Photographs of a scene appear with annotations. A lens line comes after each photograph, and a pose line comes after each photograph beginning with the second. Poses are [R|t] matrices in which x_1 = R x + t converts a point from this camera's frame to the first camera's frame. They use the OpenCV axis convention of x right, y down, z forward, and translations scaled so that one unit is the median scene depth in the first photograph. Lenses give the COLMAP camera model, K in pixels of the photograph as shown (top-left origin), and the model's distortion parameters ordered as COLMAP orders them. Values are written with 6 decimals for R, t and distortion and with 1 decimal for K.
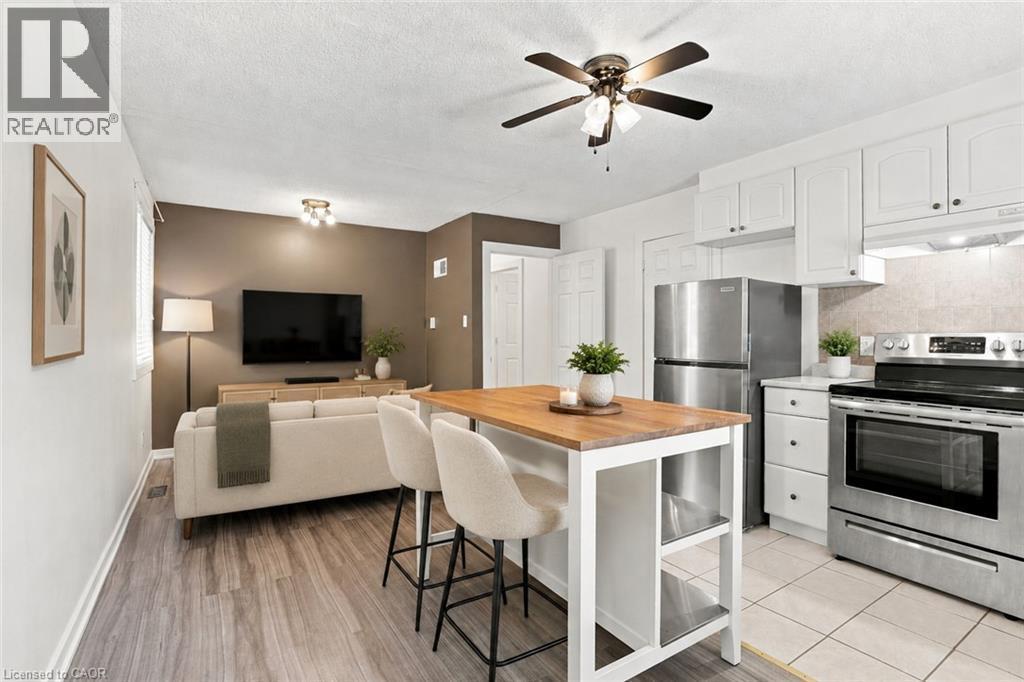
lens RADIAL K [[488.1, 0, 510.0], [0, 488.1, 334.3], [0, 0, 1]] dist [-0.058464, 0.022452]
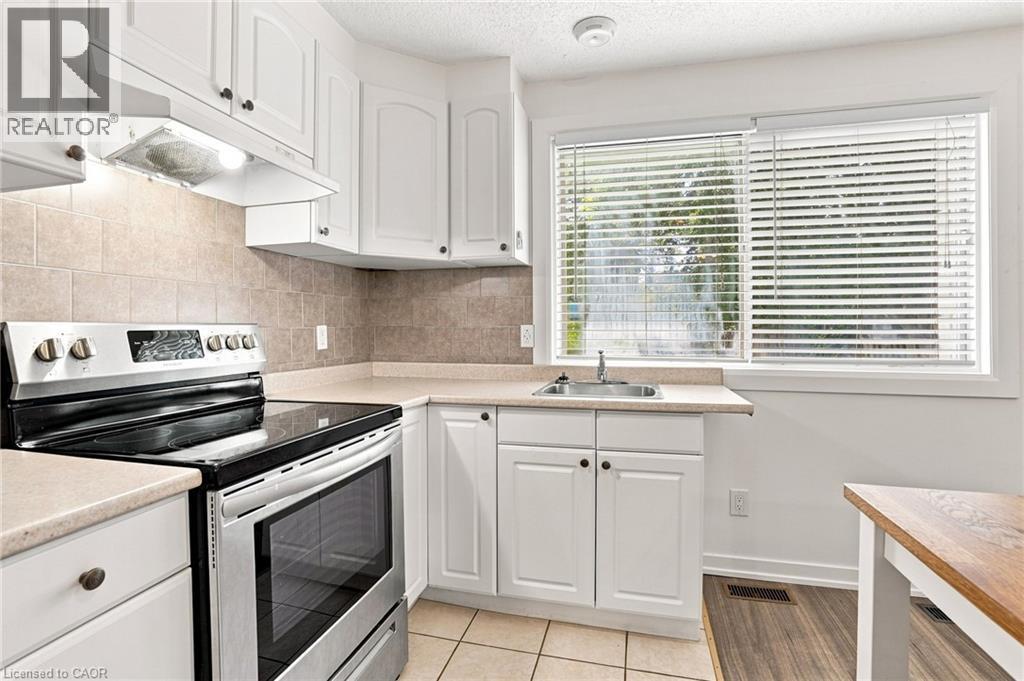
lens RADIAL K [[488.1, 0, 510.0], [0, 488.1, 333.8], [0, 0, 1]] dist [-0.058464, 0.022452]
pose [[-0.680835, -0.010736, 0.732359, 0.244786], [0.002477, 0.999853, 0.016961, 0.000818], [-0.732433, 0.013362, -0.680708, 1.049618]]
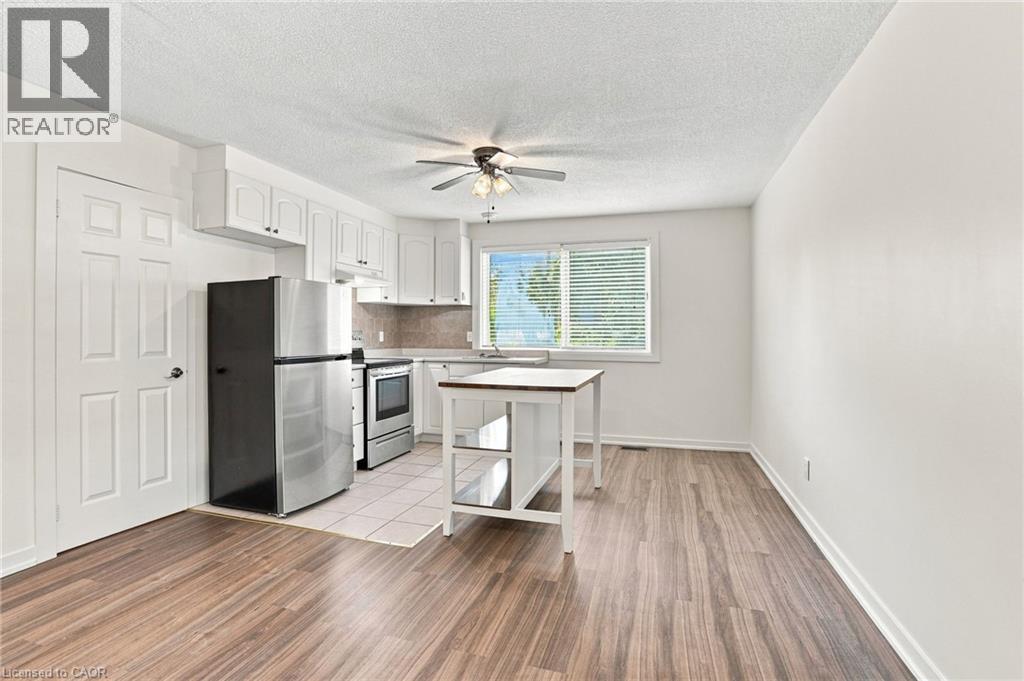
lens RADIAL K [[488.1, 0, 510.0], [0, 488.1, 333.8], [0, 0, 1]] dist [-0.058464, 0.022452]
pose [[-0.647453, -0.005519, 0.762086, -0.848056], [-0.002097, 0.999983, 0.005460, -0.002934], [-0.762103, 0.001937, -0.647453, 1.641824]]
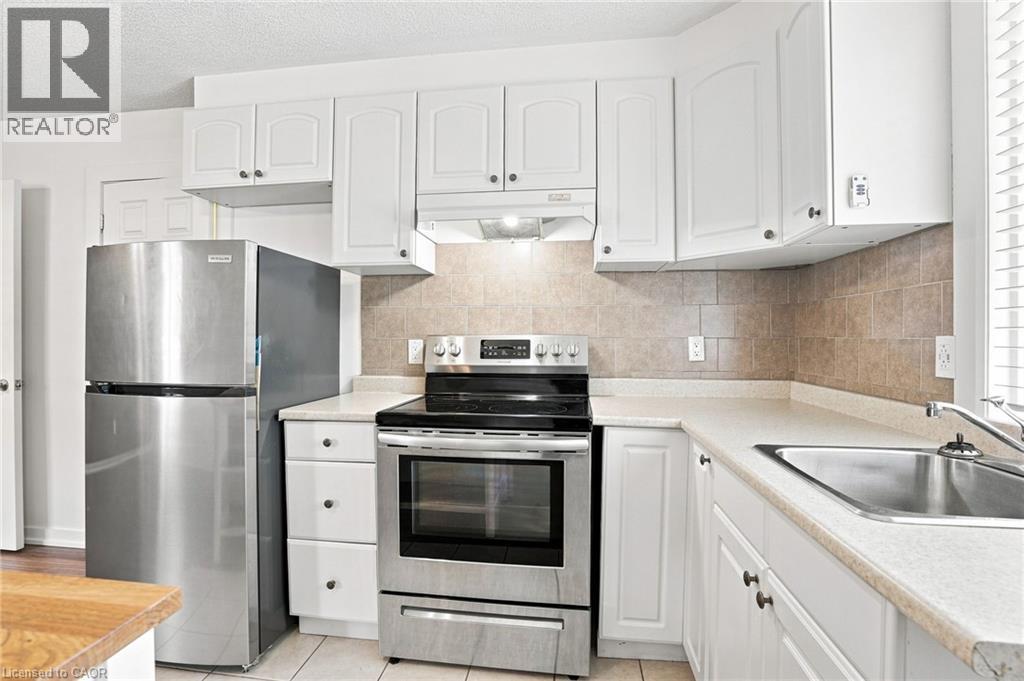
lens RADIAL K [[488.1, 0, 510.0], [0, 488.1, 333.8], [0, 0, 1]] dist [-0.058464, 0.022452]
pose [[0.642811, 0.003764, 0.766015, 0.258094], [0.002120, 0.999975, -0.006693, 0.000236], [-0.766022, 0.005926, 0.642787, 0.403126]]
